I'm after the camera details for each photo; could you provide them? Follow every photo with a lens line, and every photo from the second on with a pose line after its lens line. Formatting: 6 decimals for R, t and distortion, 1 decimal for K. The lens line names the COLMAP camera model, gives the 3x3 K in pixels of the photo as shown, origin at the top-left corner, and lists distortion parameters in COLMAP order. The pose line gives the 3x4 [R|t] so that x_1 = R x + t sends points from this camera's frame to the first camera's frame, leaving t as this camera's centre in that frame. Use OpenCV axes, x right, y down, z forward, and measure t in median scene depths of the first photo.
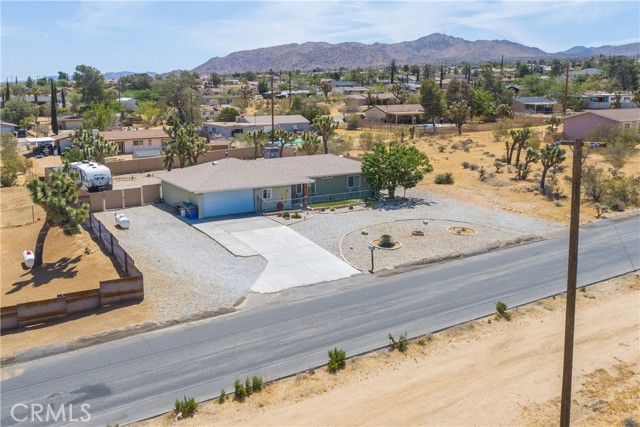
lens RADIAL K [[591.7, 0, 320.0], [0, 591.7, 213.5], [0, 0, 1]] dist [-0.009460, 0.003242]
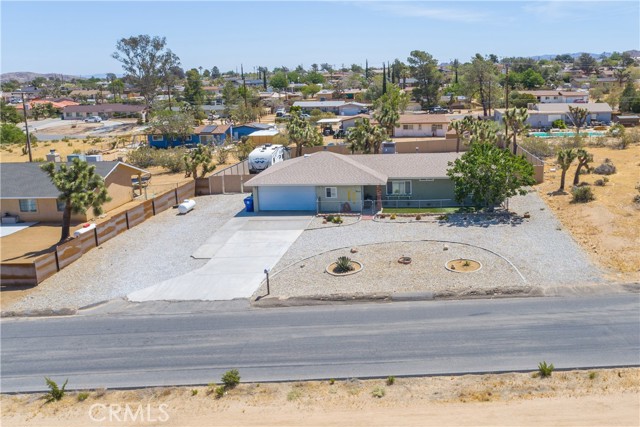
lens RADIAL K [[591.7, 0, 320.0], [0, 591.7, 213.5], [0, 0, 1]] dist [-0.009460, 0.003242]
pose [[0.870922, 0.109482, -0.479070, 0.604161], [-0.097023, 0.993986, 0.050774, -0.081536], [0.481748, 0.002260, 0.876307, 0.316308]]
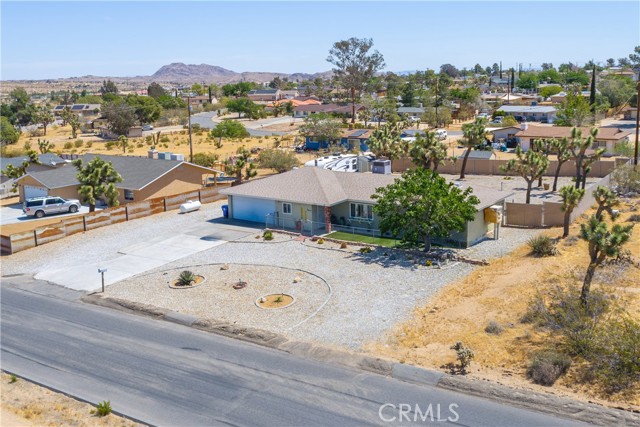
lens RADIAL K [[620.4, 0, 320.0], [0, 620.4, 213.5], [0, 0, 1]] dist [-0.004238, 0.008103]
pose [[0.462437, 0.191539, -0.865716, 1.192159], [-0.166667, 0.977761, 0.127301, -0.236081], [0.870847, 0.085417, 0.484076, 0.888803]]
